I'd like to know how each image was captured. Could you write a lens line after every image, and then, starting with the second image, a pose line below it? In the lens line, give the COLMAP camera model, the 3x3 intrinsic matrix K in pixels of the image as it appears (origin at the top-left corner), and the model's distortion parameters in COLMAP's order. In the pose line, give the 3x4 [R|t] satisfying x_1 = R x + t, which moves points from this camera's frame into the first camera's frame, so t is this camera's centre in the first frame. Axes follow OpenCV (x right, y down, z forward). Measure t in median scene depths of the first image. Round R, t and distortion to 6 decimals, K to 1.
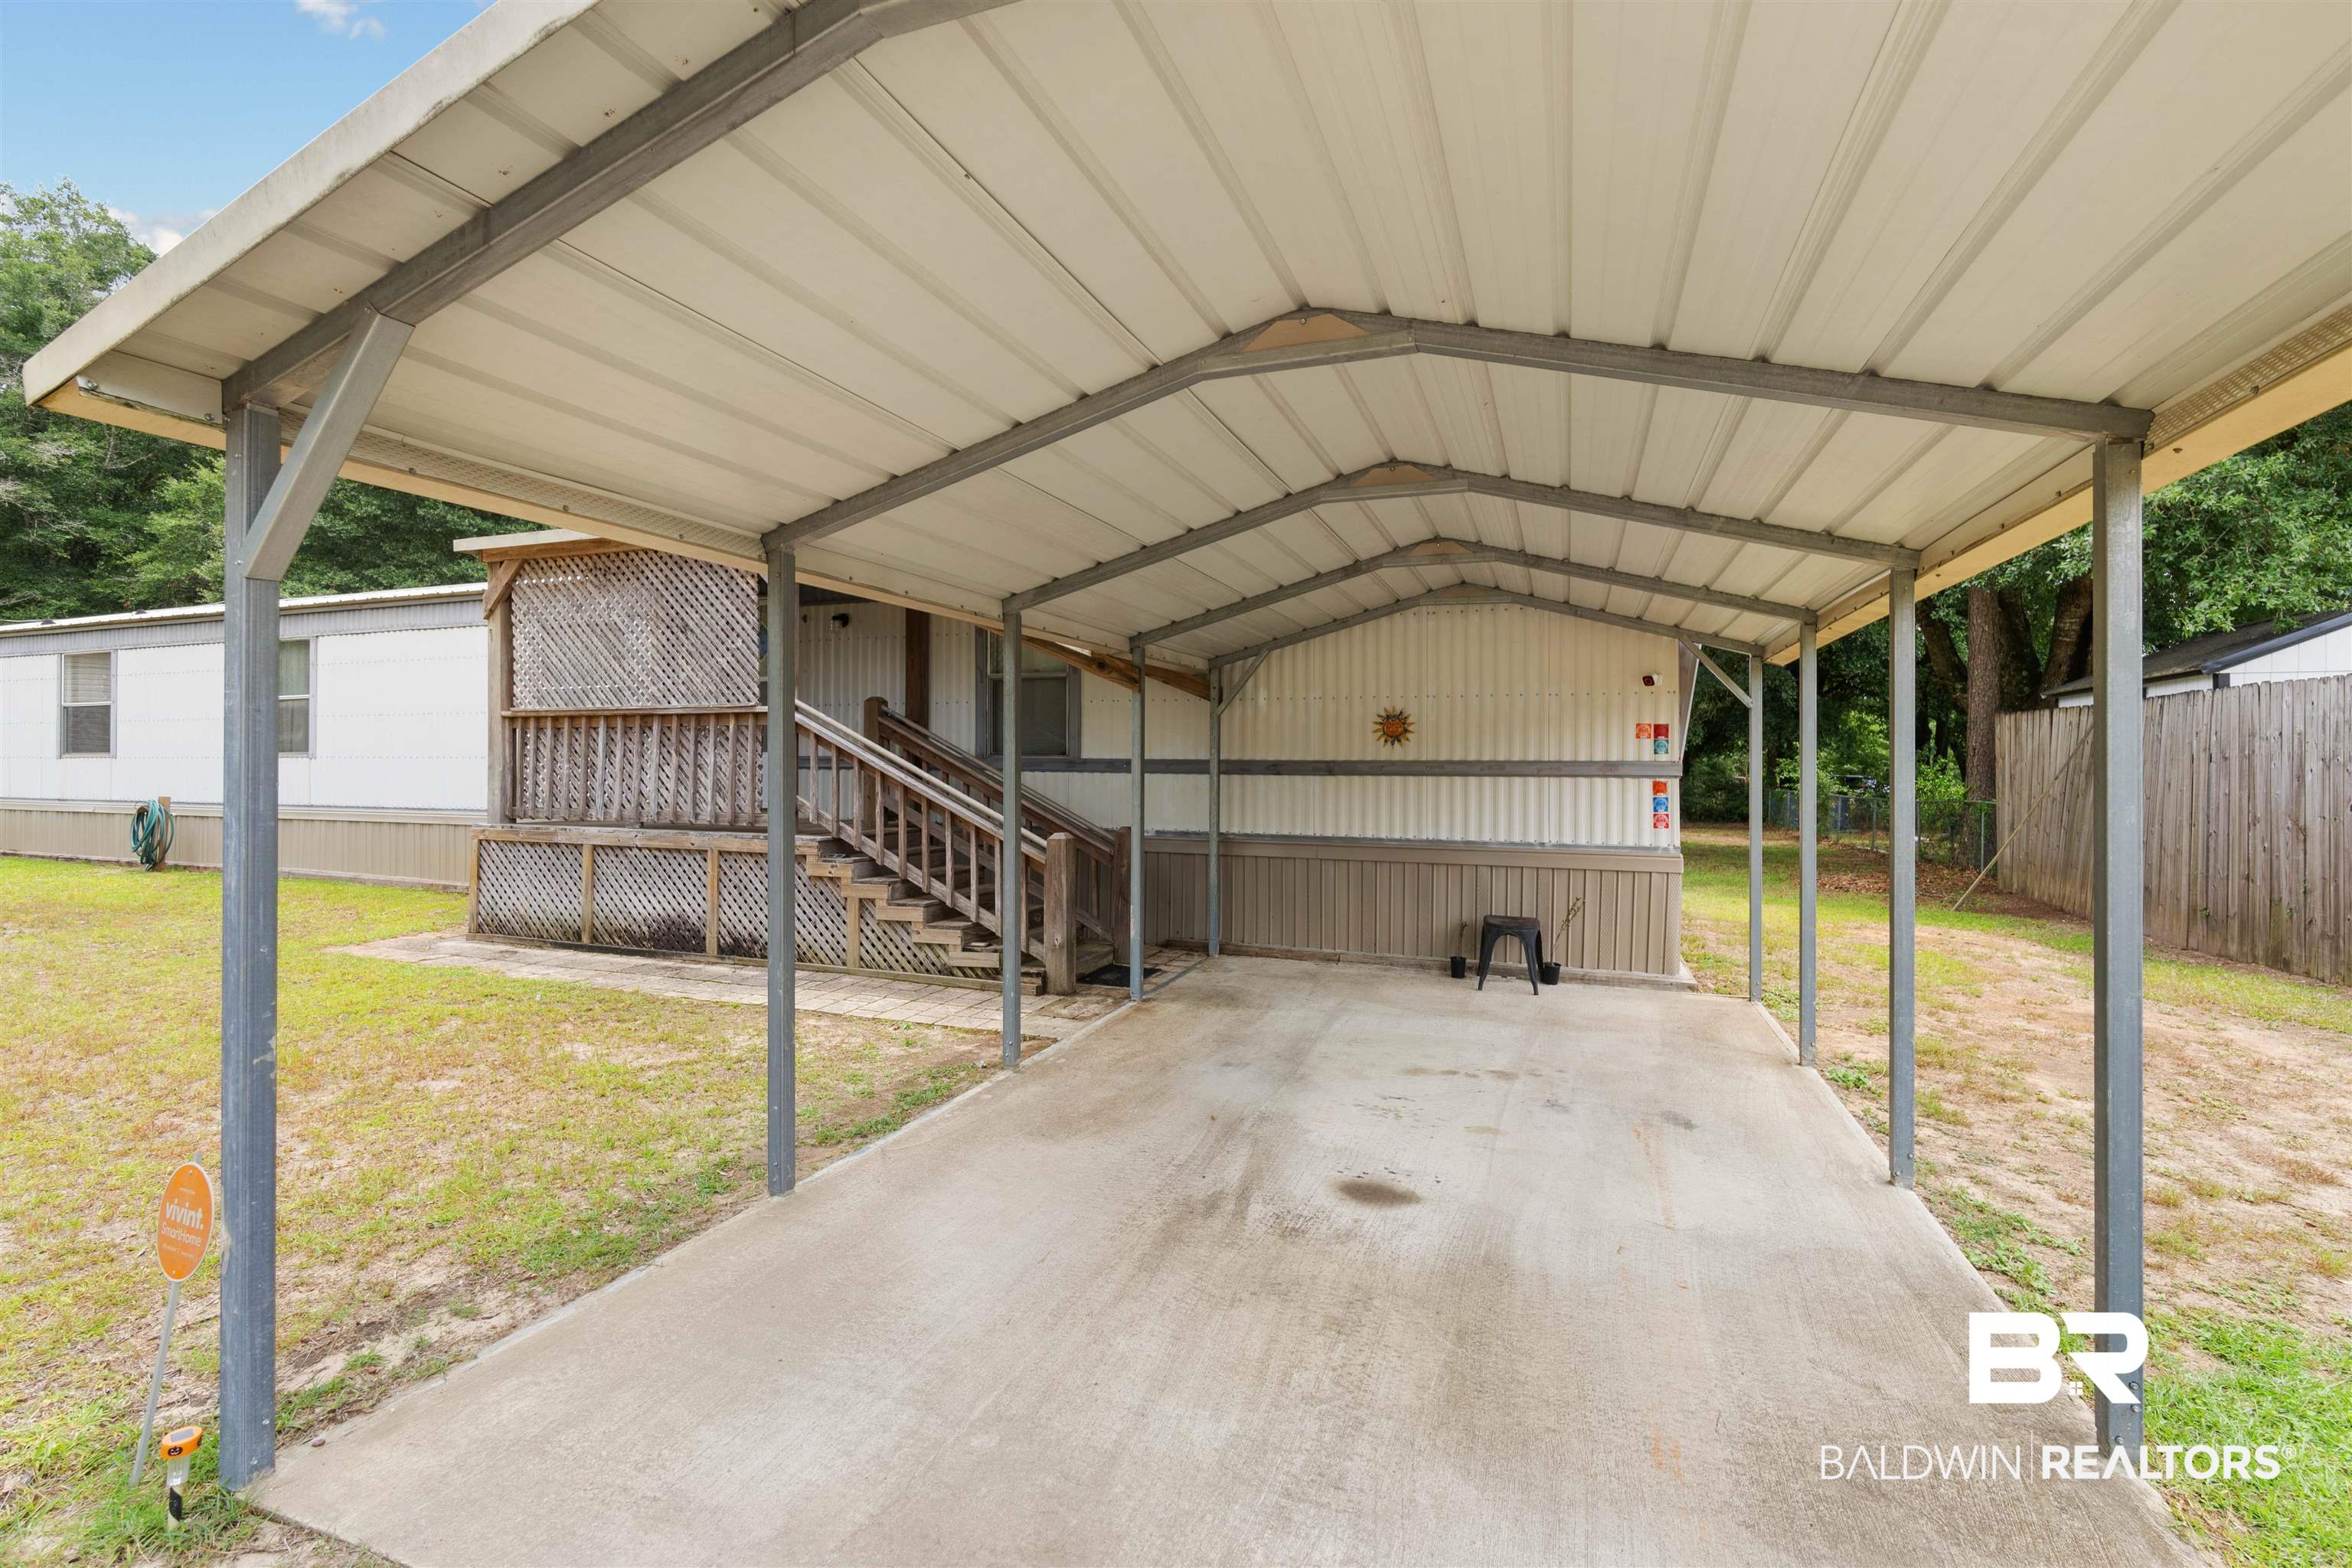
lens RADIAL K [[1029.6, 0, 1166.9], [0, 1029.6, 764.8], [0, 0, 1]] dist [-0.002001, -0.000034]
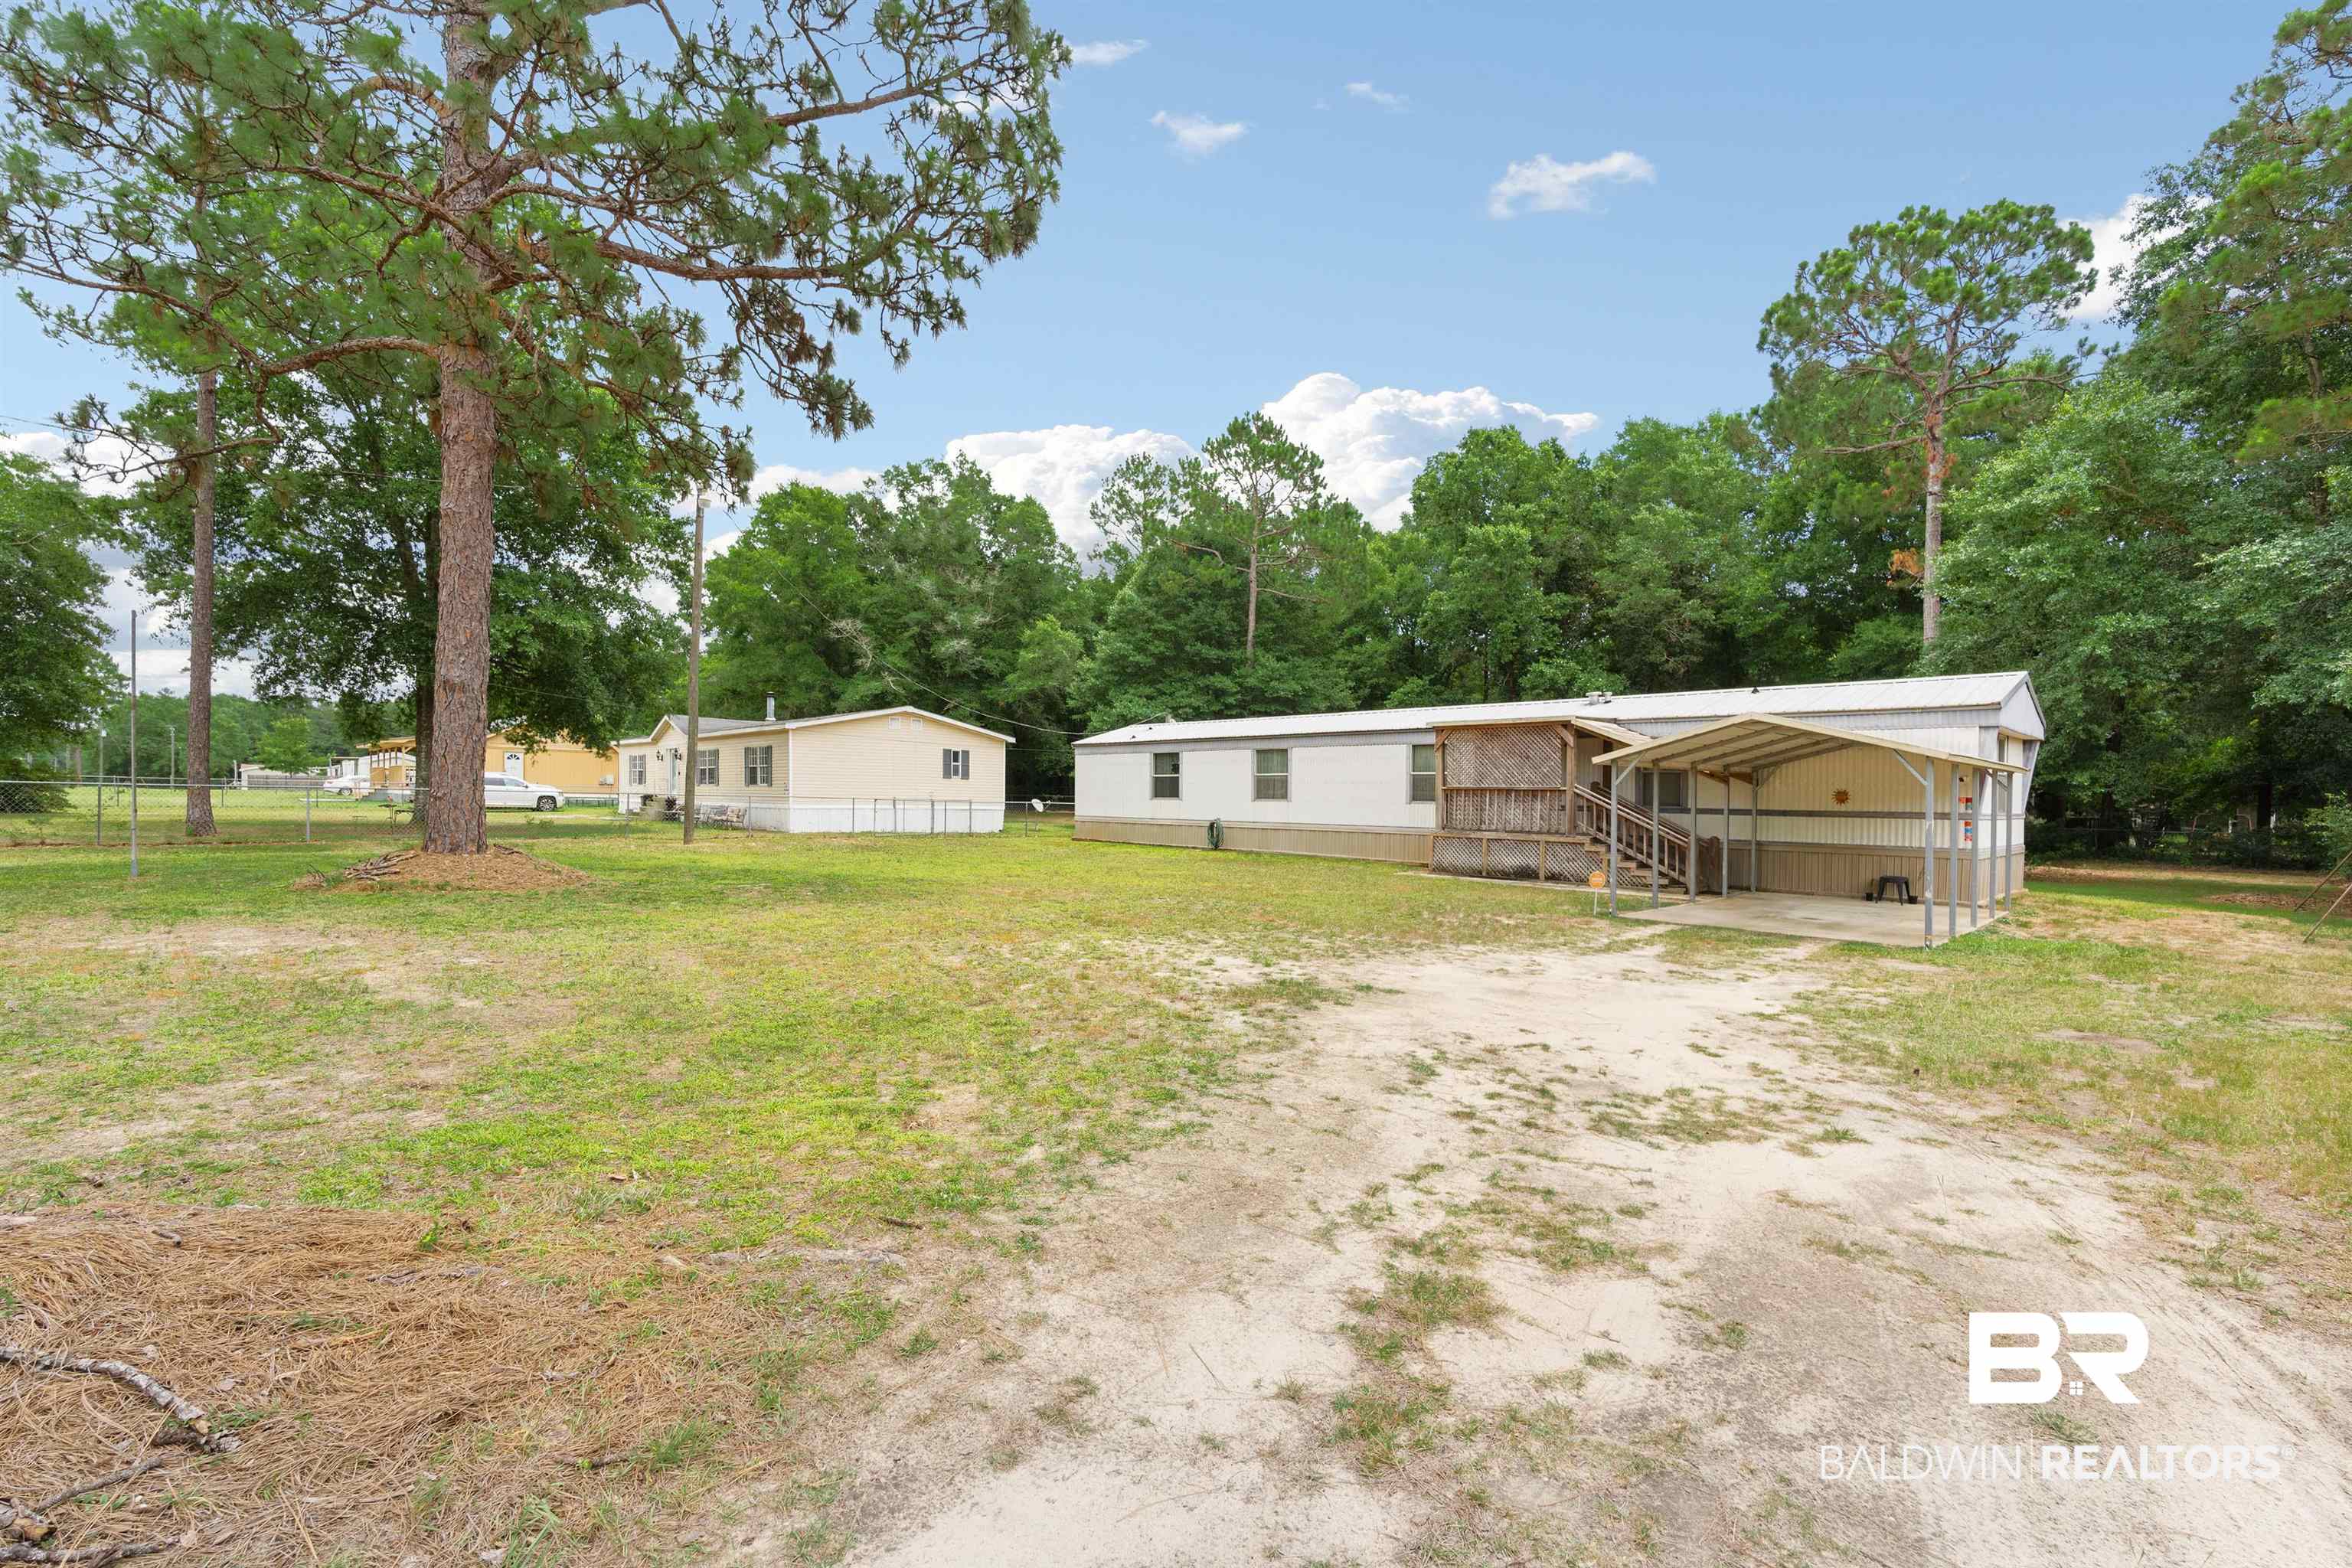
lens RADIAL K [[1020.6, 0, 1193.9], [0, 1020.6, 812.7], [0, 0, 1]] dist [-0.004343, -0.001259]
pose [[0.910071, 0.014988, -0.414182, -0.158554], [-0.011871, 0.999879, 0.010099, -0.006114], [0.414283, -0.004274, 0.910138, -1.693945]]
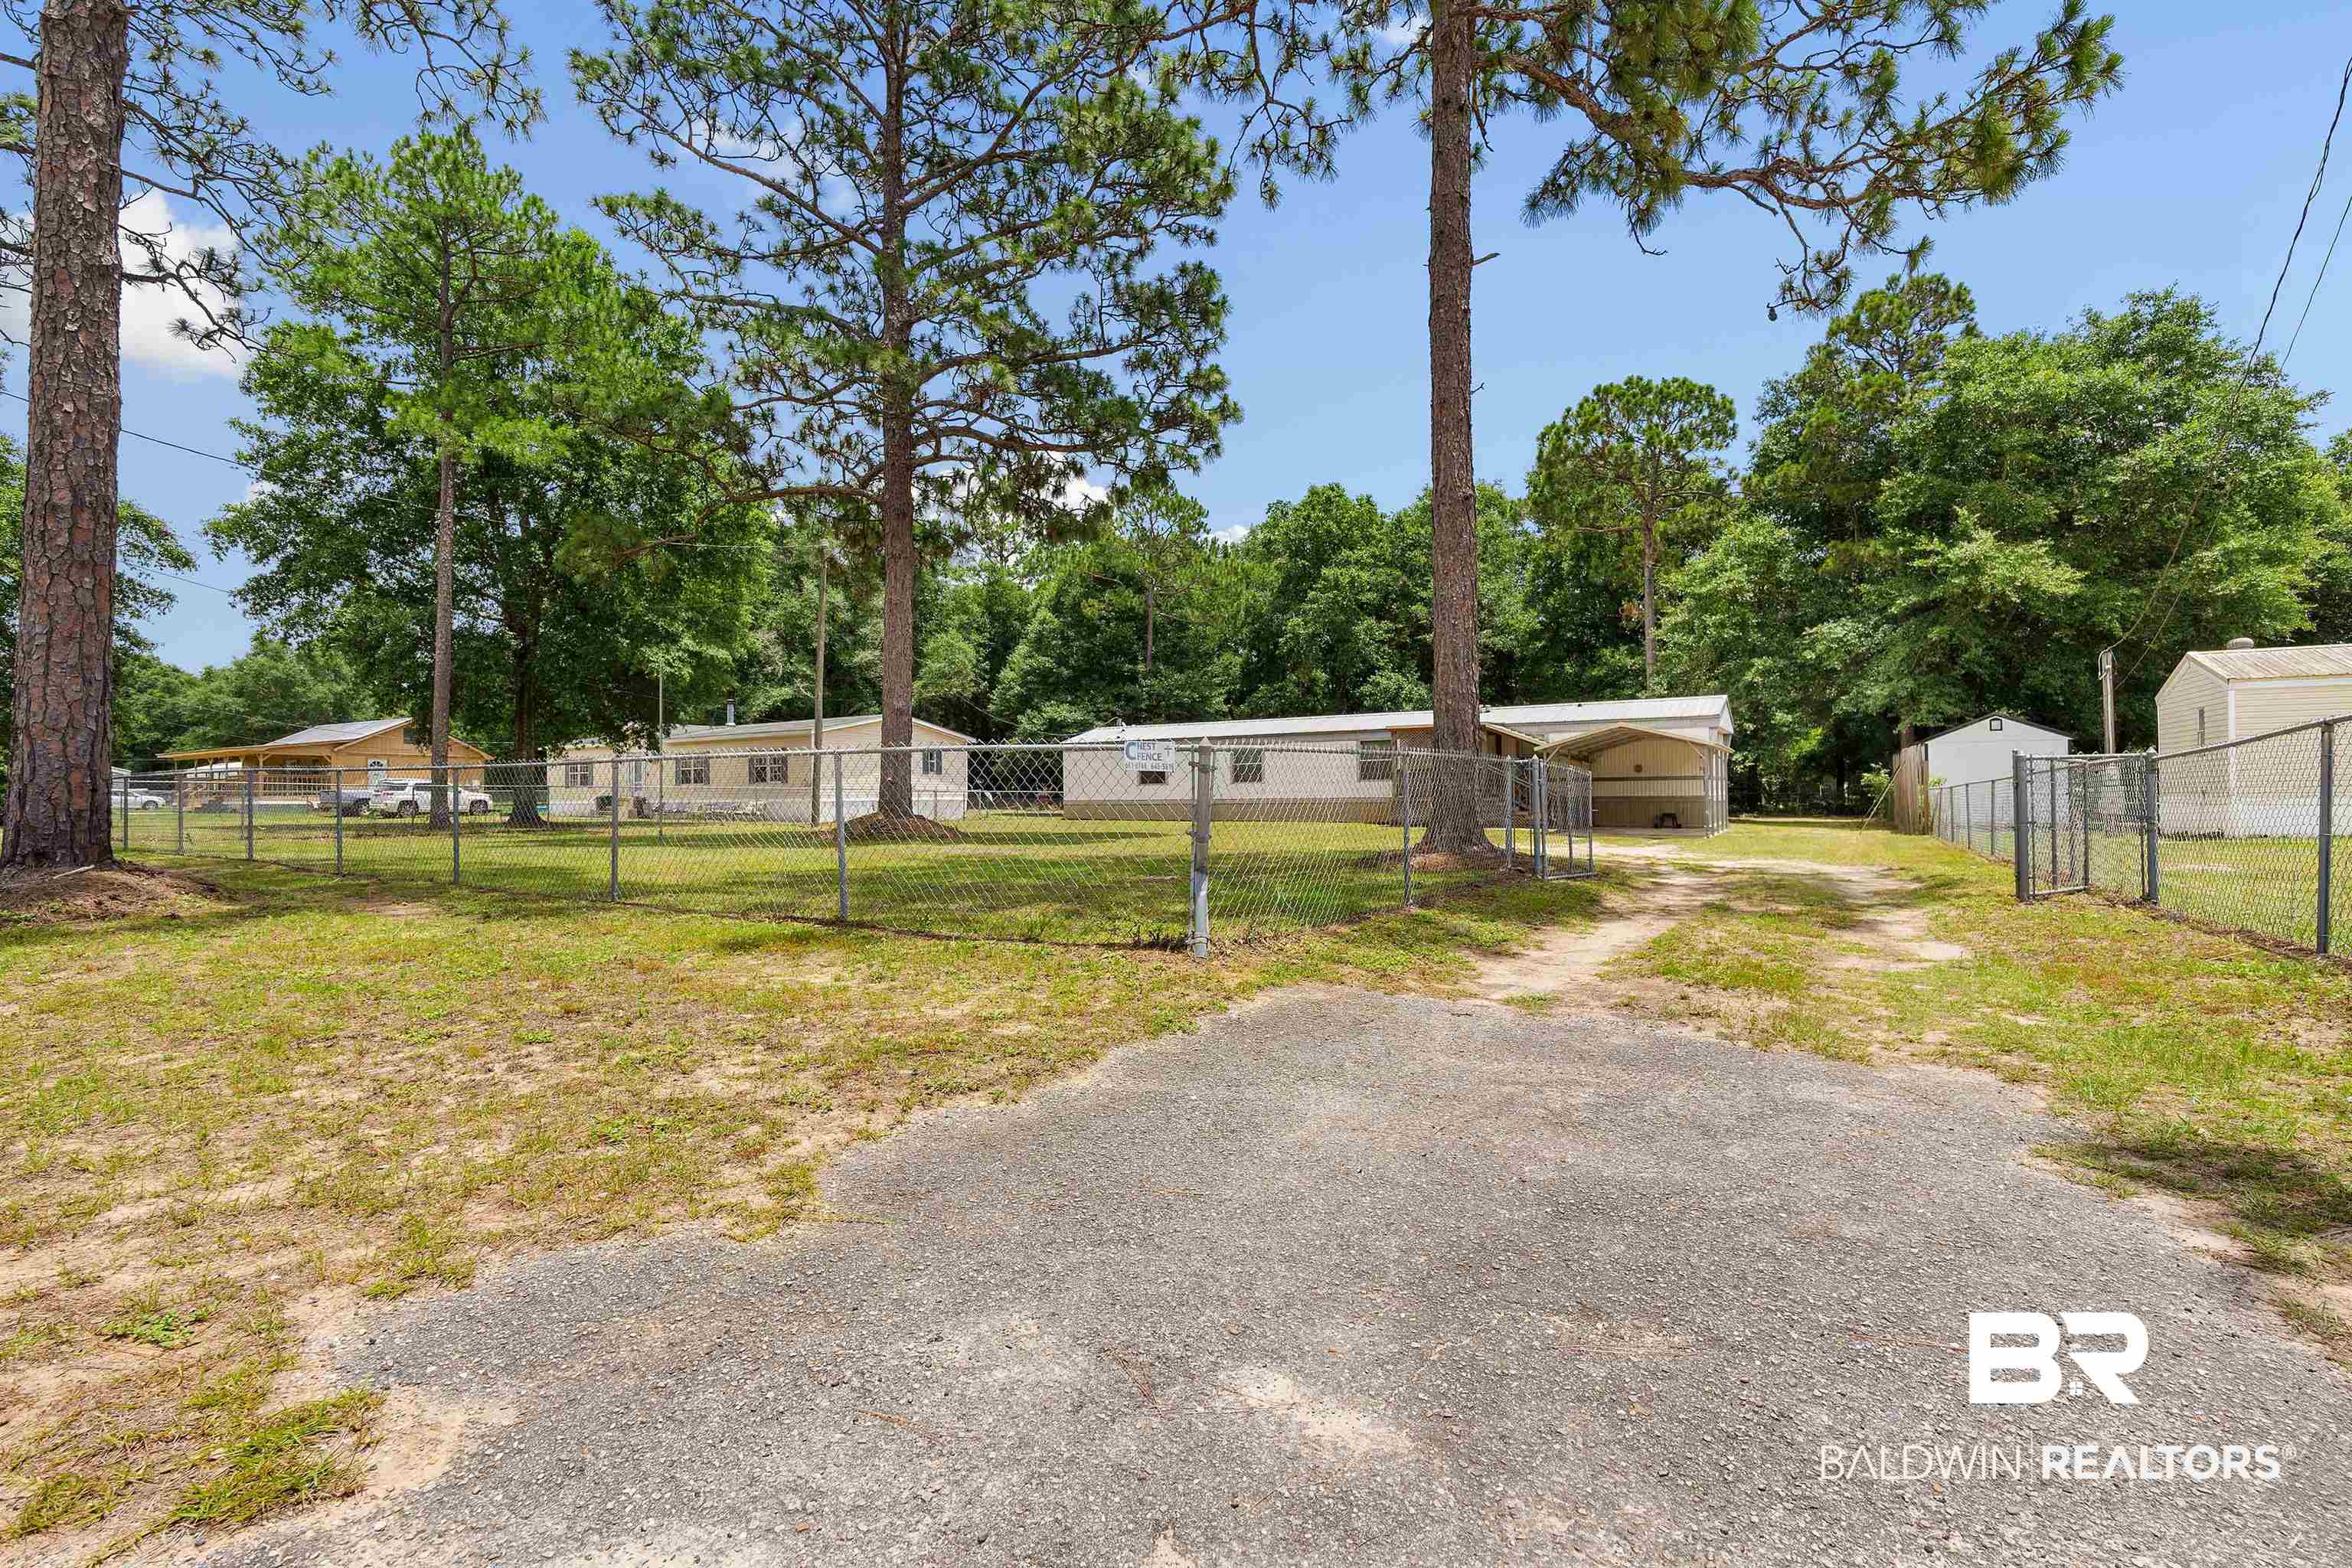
lens RADIAL K [[1009.5, 0, 1234.2], [0, 1009.5, 779.6], [0, 0, 1]] dist [-0.001365, 0.000076]
pose [[0.987577, -0.017426, -0.156167, -0.690126], [0.014491, 0.999697, -0.019908, 0.059686], [0.156467, 0.017398, 0.987530, -3.016221]]
